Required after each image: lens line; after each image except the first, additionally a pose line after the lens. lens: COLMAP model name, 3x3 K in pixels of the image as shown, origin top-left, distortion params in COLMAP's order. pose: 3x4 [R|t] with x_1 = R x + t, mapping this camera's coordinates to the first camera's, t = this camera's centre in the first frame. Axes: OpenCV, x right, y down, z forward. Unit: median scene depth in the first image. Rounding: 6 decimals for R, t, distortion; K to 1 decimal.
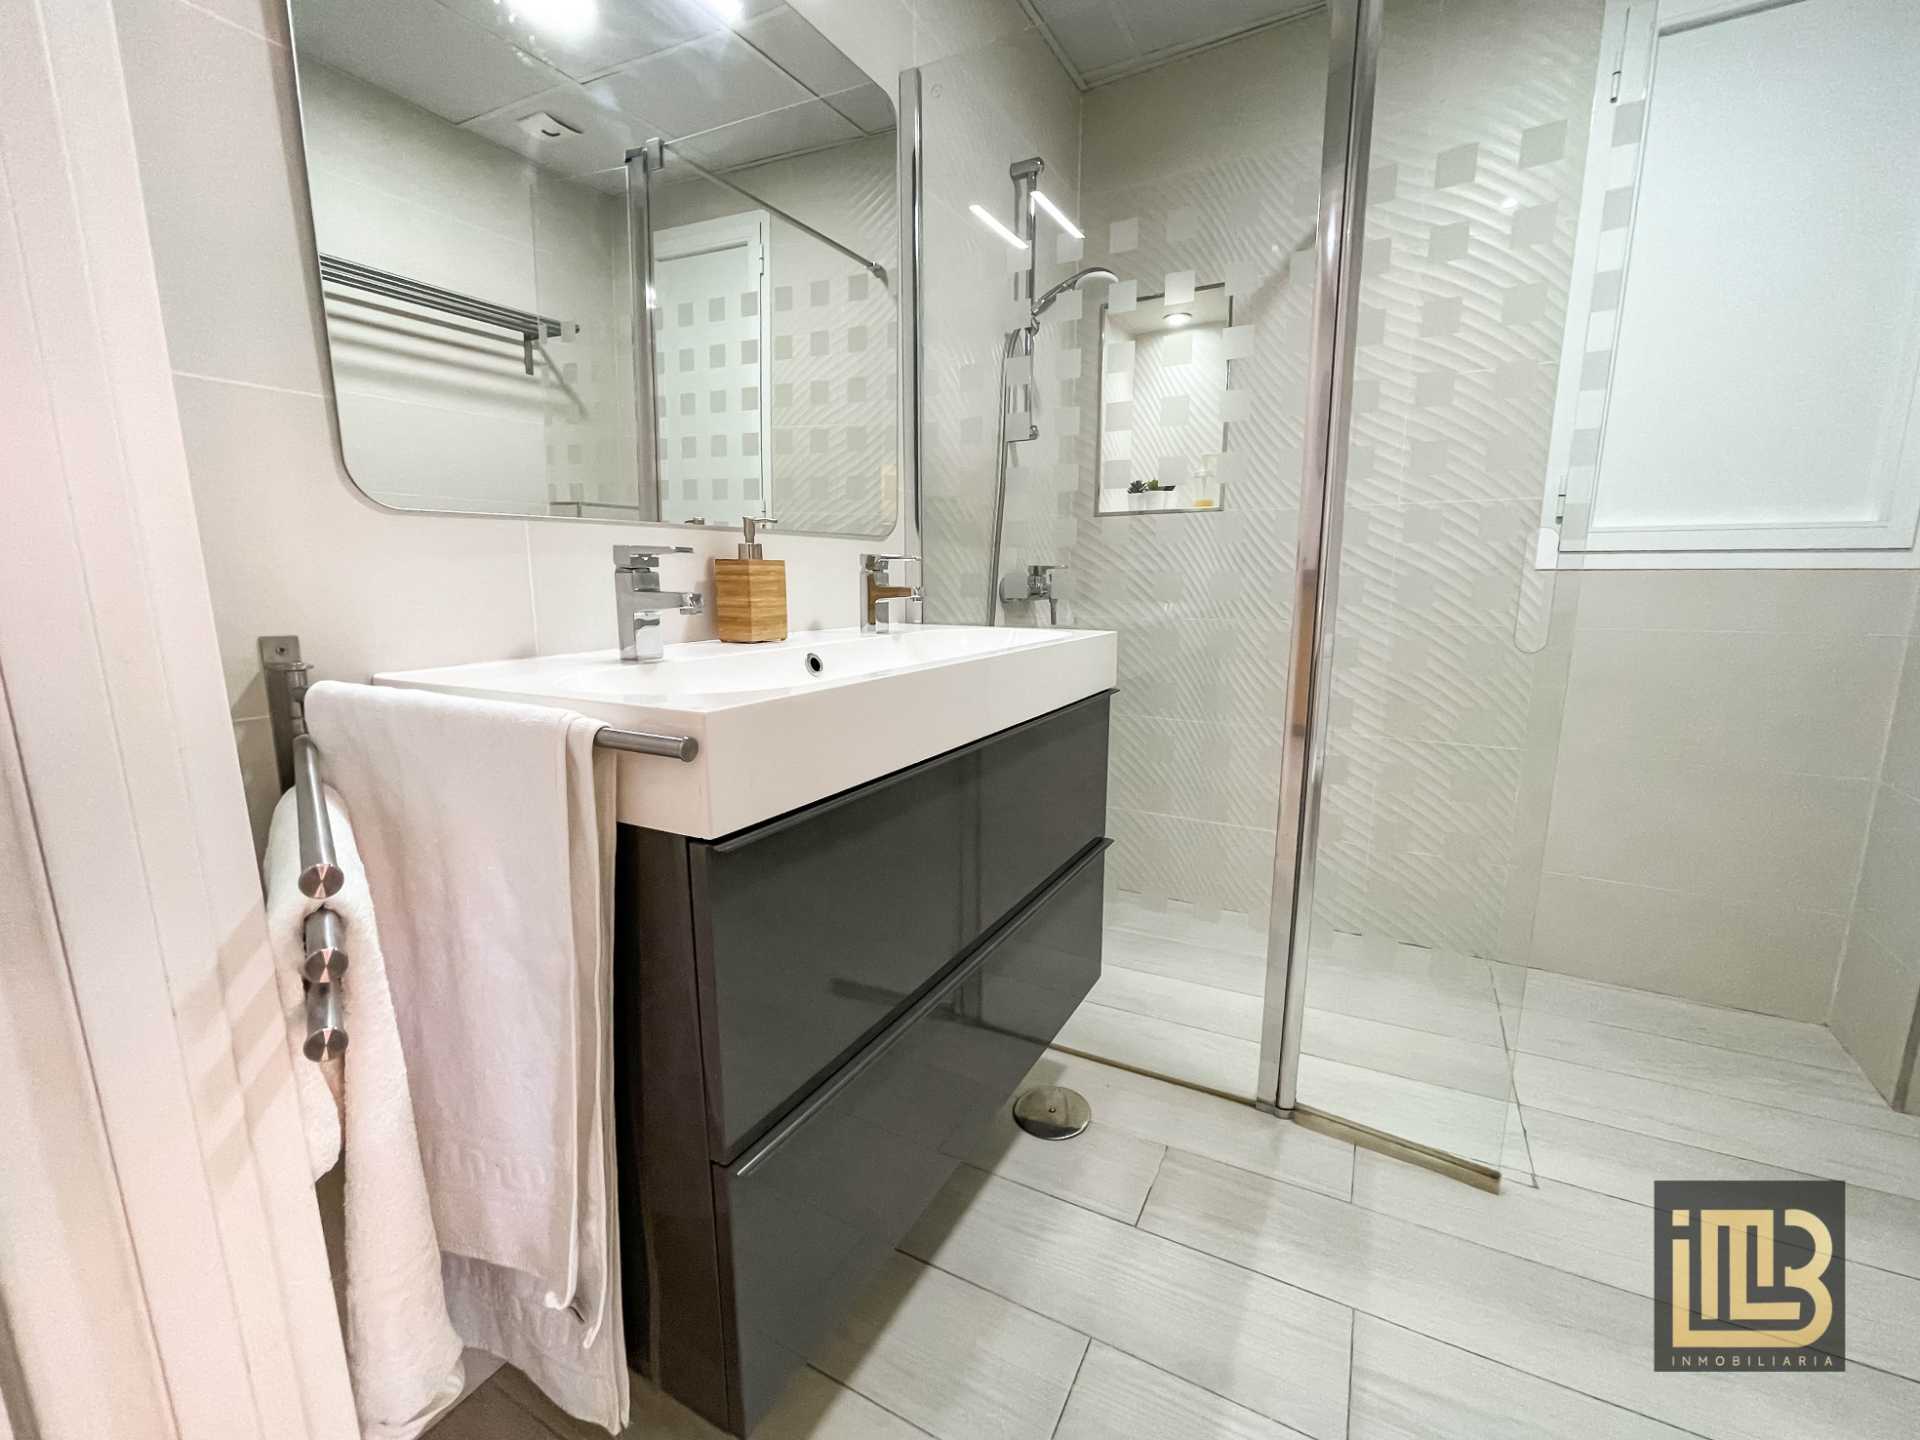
lens RADIAL K [[786.0, 0, 947.2], [0, 786.0, 720.2], [0, 0, 1]] dist [-0.014009, 0.003661]
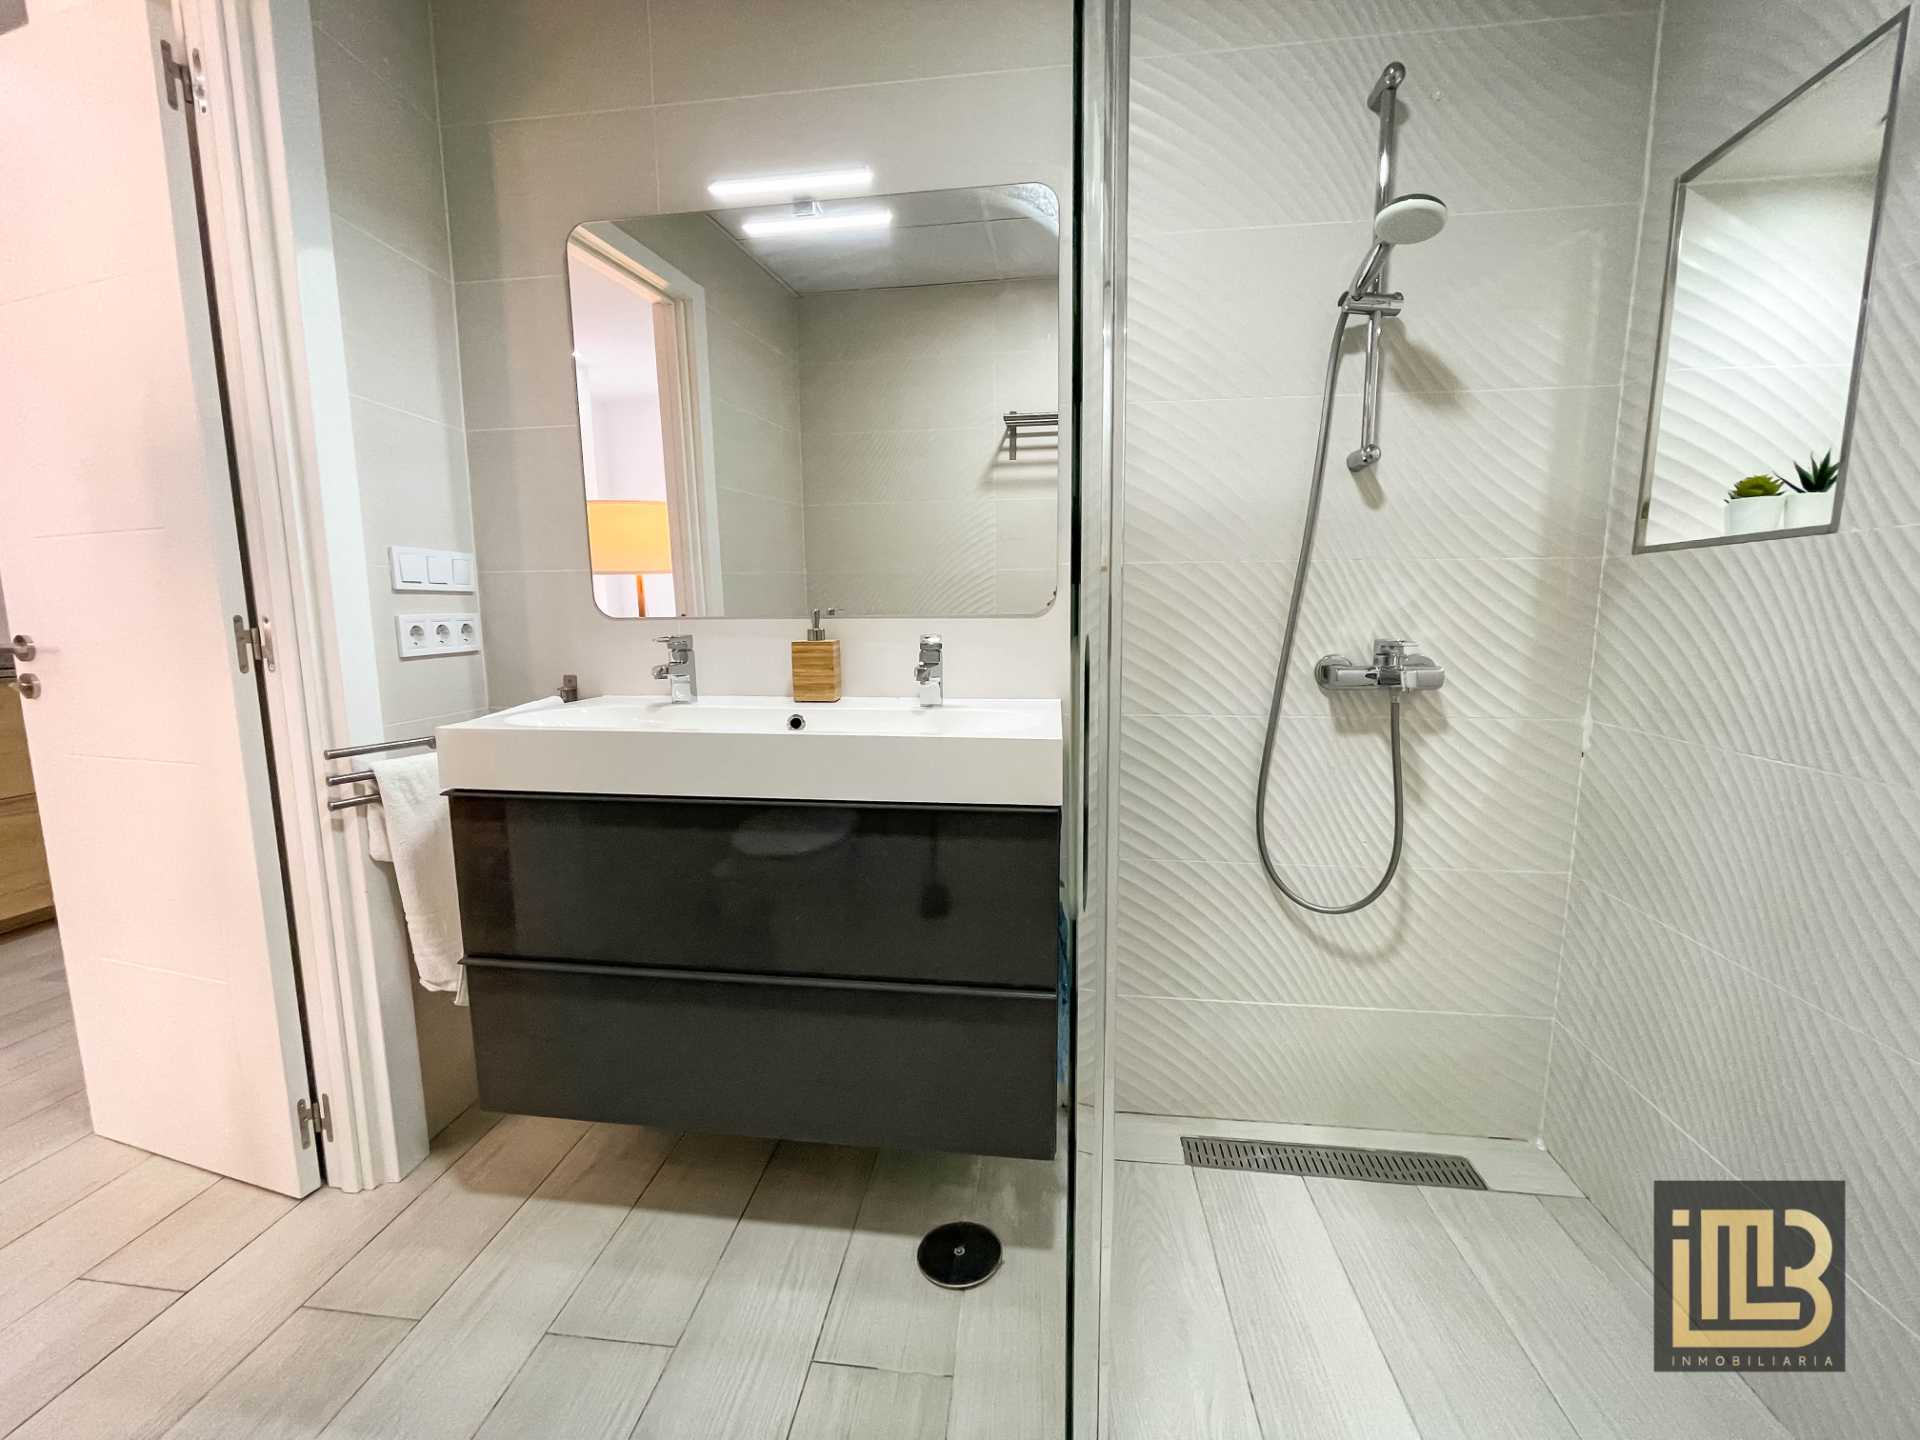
lens RADIAL K [[786.0, 0, 956.8], [0, 786.0, 721.4], [0, 0, 1]] dist [-0.014009, 0.003661]
pose [[0.378285, 0.131332, -0.916325, 0.976841], [-0.162893, 0.983882, 0.073768, -0.186199], [0.911244, 0.121358, 0.393581, 0.641613]]
